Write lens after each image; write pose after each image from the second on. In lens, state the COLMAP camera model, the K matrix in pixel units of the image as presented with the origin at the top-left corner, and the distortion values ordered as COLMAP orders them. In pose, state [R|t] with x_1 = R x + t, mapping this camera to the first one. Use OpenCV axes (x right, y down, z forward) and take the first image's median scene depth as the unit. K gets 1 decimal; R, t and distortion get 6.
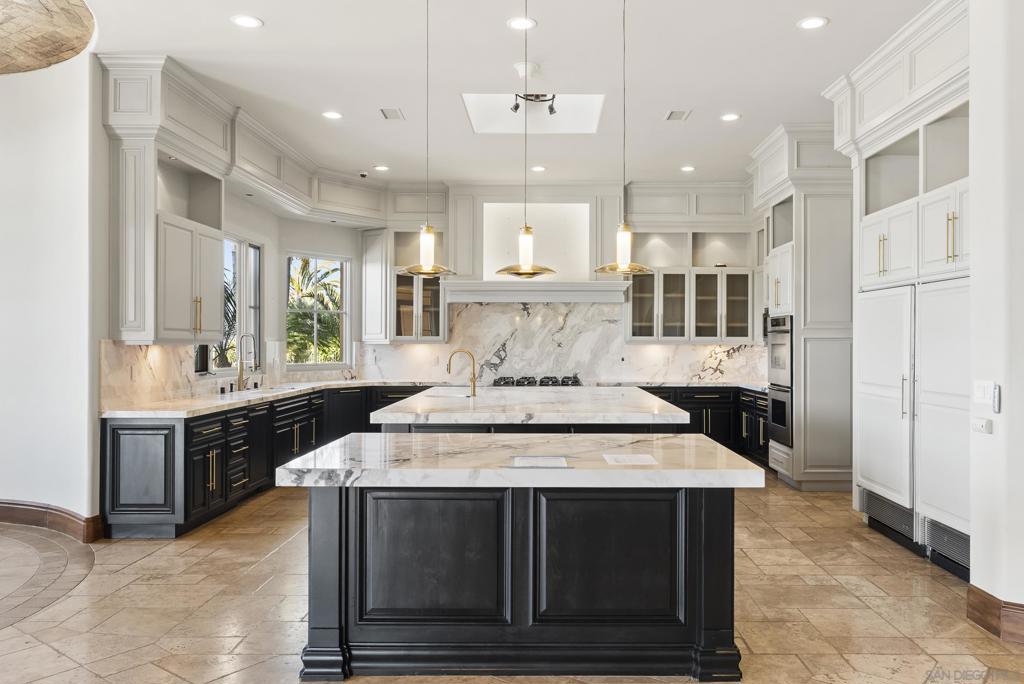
lens RADIAL K [[789.8, 0, 520.7], [0, 789.8, 343.0], [0, 0, 1]] dist [-0.005614, -0.003187]
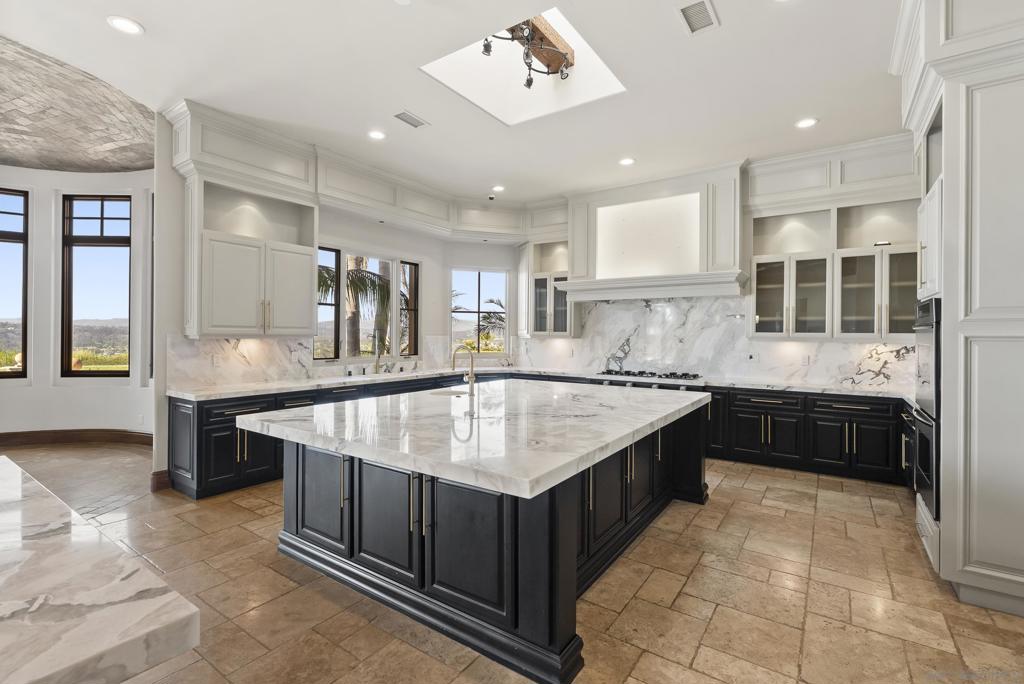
lens RADIAL K [[467.8, 0, 499.7], [0, 467.8, 334.4], [0, 0, 1]] dist [-0.007579, 0.002242]
pose [[0.826030, 0.005136, -0.563602, 0.201540], [-0.005639, 0.999984, 0.000848, -0.004780], [0.563597, 0.002478, 0.826046, 0.394054]]
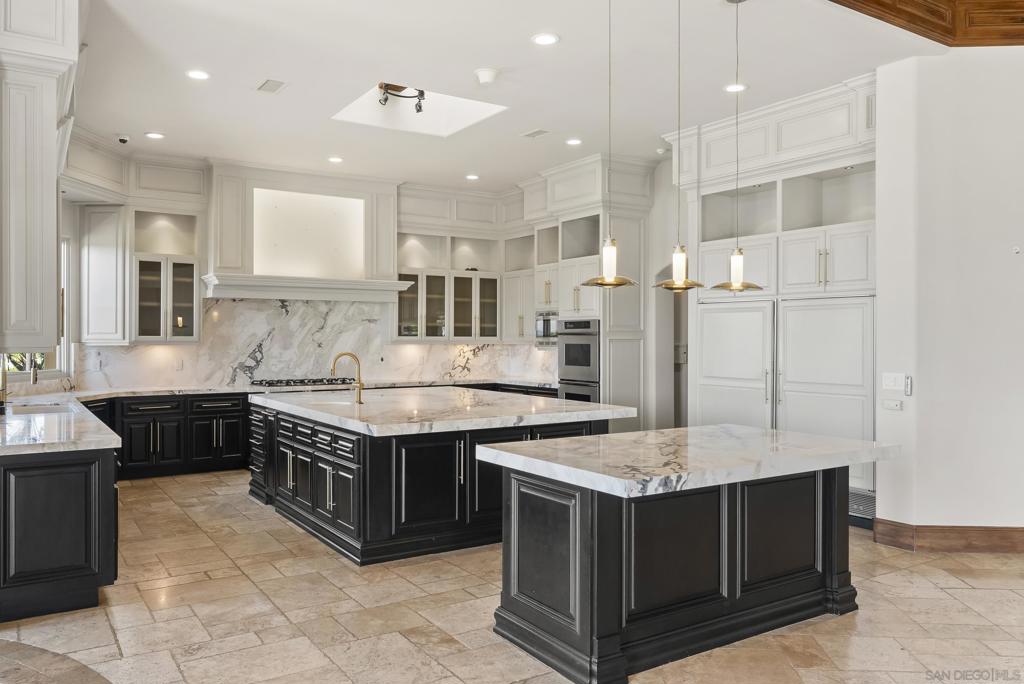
lens RADIAL K [[809.4, 0, 510.4], [0, 809.4, 340.9], [0, 0, 1]] dist [-0.008663, 0.004214]
pose [[0.825656, -0.003729, 0.564161, -0.321348], [0.001128, 0.999987, 0.004959, -0.007490], [-0.564172, -0.003458, 0.825650, 0.074714]]
